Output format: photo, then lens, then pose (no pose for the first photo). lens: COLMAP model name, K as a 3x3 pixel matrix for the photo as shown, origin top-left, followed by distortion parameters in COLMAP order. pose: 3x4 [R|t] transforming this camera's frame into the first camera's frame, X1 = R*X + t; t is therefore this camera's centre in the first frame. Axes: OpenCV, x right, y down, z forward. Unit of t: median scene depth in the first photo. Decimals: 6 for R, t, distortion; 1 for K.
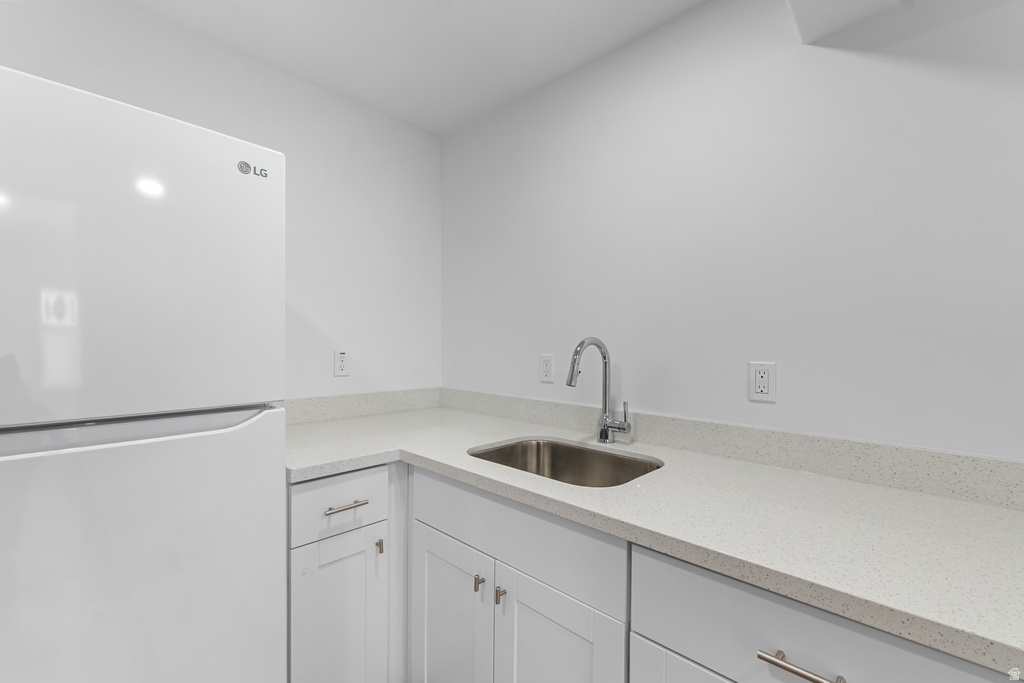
lens RADIAL K [[451.8, 0, 511.6], [0, 451.8, 340.8], [0, 0, 1]] dist [-0.002067, -0.001484]
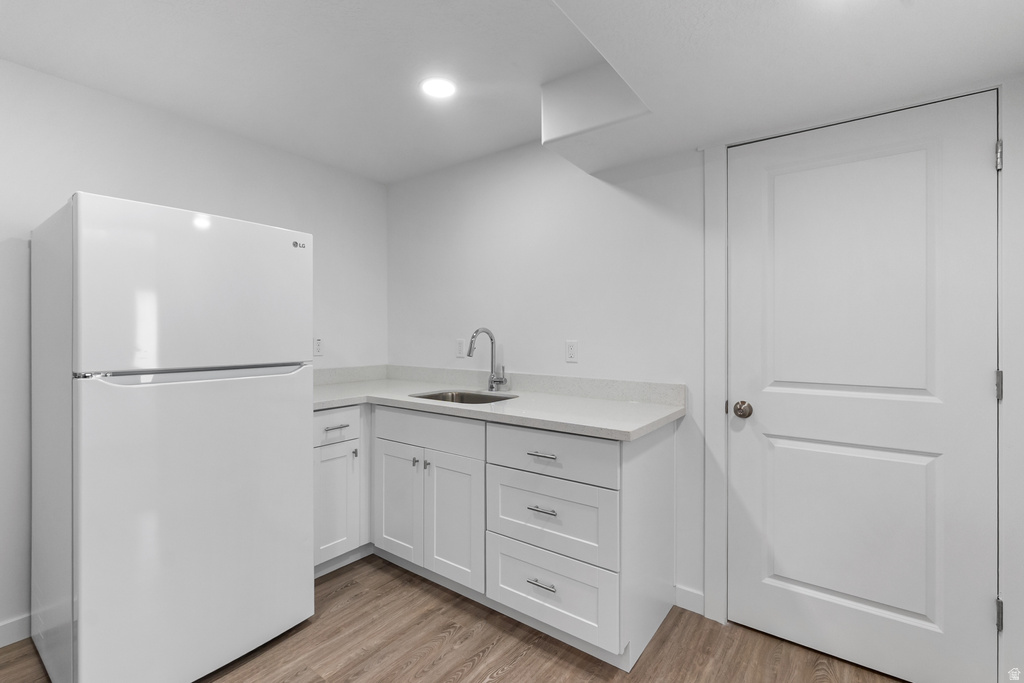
lens RADIAL K [[451.8, 0, 509.2], [0, 451.8, 331.4], [0, 0, 1]] dist [-0.002067, -0.001484]
pose [[0.991473, -0.006293, 0.130158, 0.057650], [0.006600, 0.999976, -0.001925, 0.009784], [-0.130143, 0.002768, 0.991491, -0.715748]]
